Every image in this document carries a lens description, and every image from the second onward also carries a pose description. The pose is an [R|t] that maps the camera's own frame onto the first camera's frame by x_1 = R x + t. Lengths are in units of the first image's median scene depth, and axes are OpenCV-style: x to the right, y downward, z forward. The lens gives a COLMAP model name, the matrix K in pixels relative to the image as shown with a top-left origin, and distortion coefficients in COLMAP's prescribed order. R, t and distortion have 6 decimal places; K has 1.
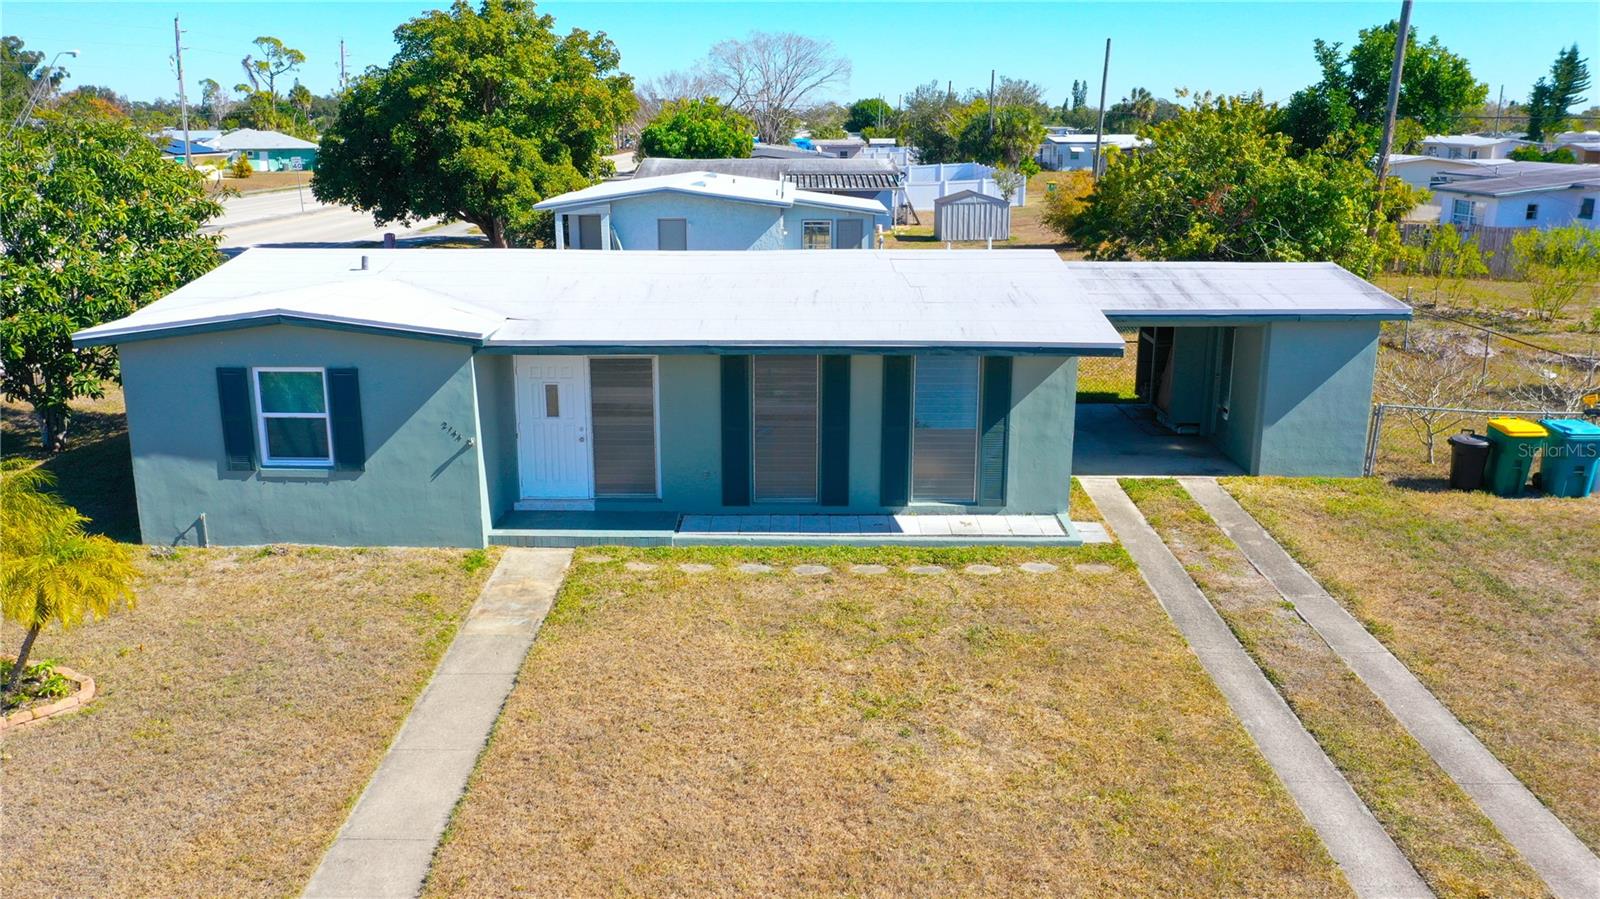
lens RADIAL K [[1296.3, 0, 793.5], [0, 1296.3, 456.6], [0, 0, 1]] dist [-0.007316, -0.003302]
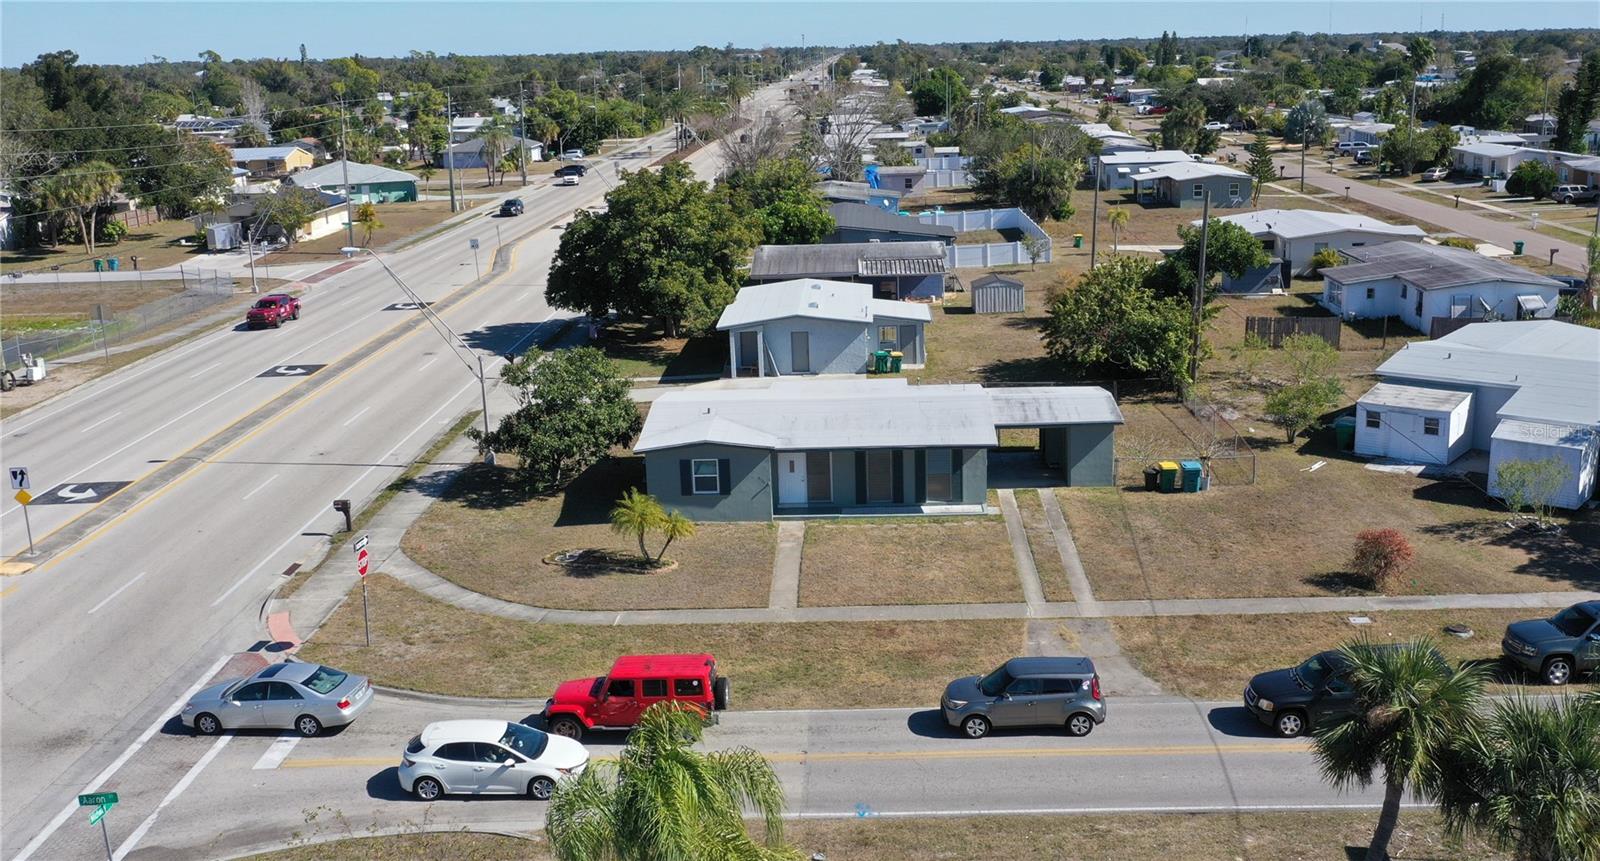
lens RADIAL K [[1553.3, 0, 849.1], [0, 1553.3, 409.1], [0, 0, 1]] dist [-0.006624, -0.006666]
pose [[0.999658, -0.024844, -0.008117, -0.039437], [0.024634, 0.999385, -0.024971, -0.079049], [0.008732, 0.024763, 0.999655, -2.232477]]
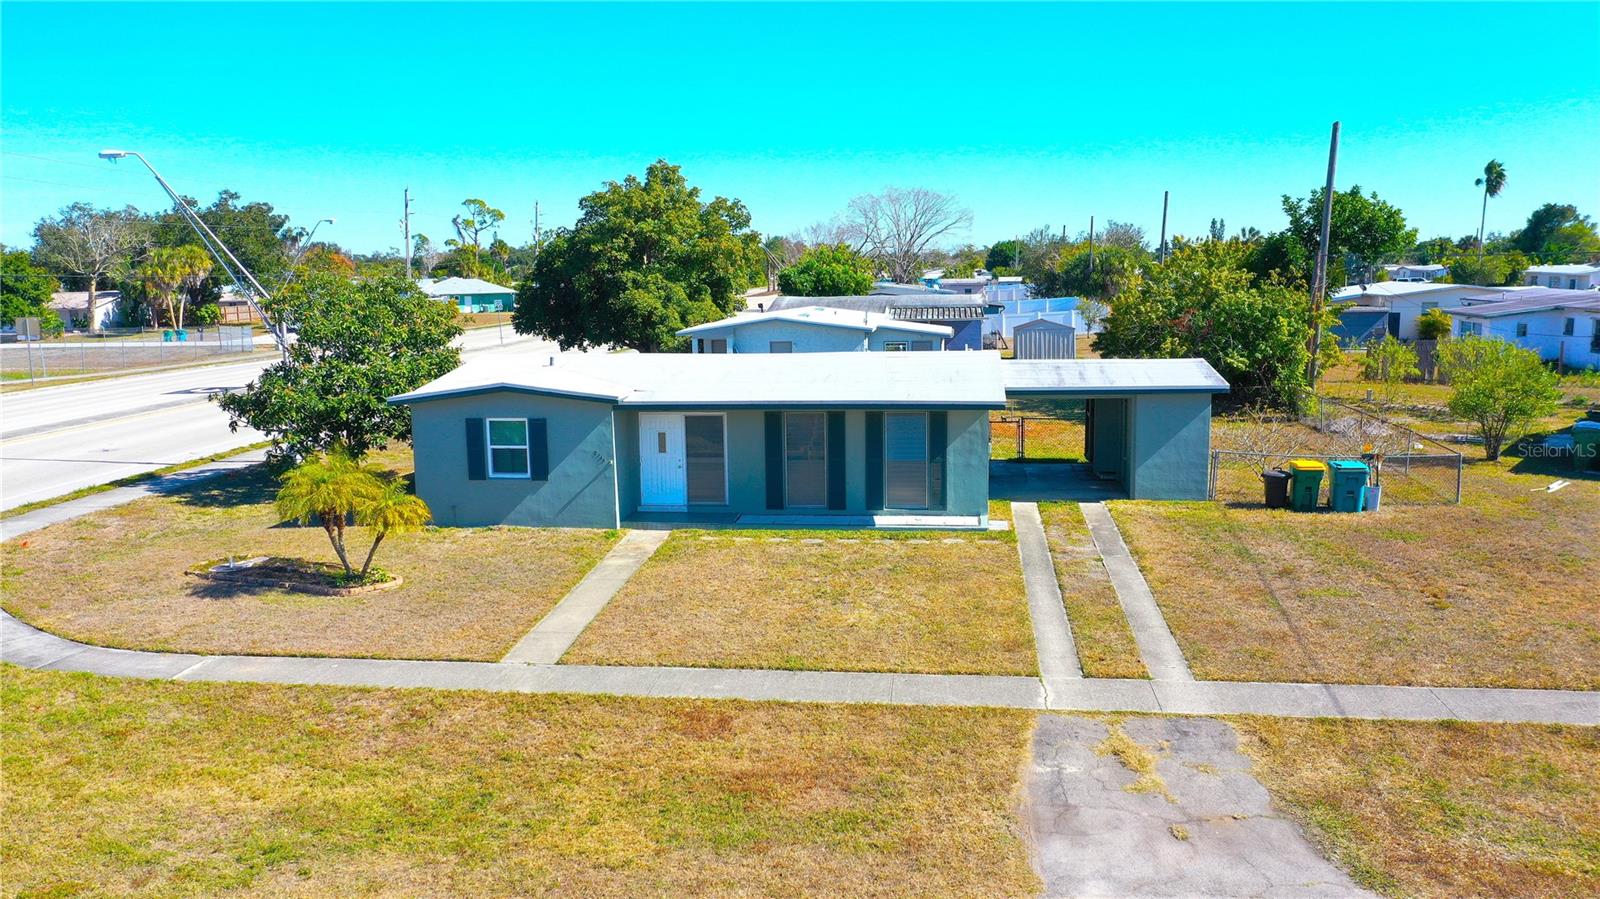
lens RADIAL K [[1253.6, 0, 794.0], [0, 1253.6, 456.9], [0, 0, 1]] dist [-0.007883, -0.000552]
pose [[0.992376, 0.001317, -0.123239, 0.170293], [-0.013576, 0.995026, -0.098682, 0.127523], [0.122496, 0.099603, 0.987458, -0.522335]]
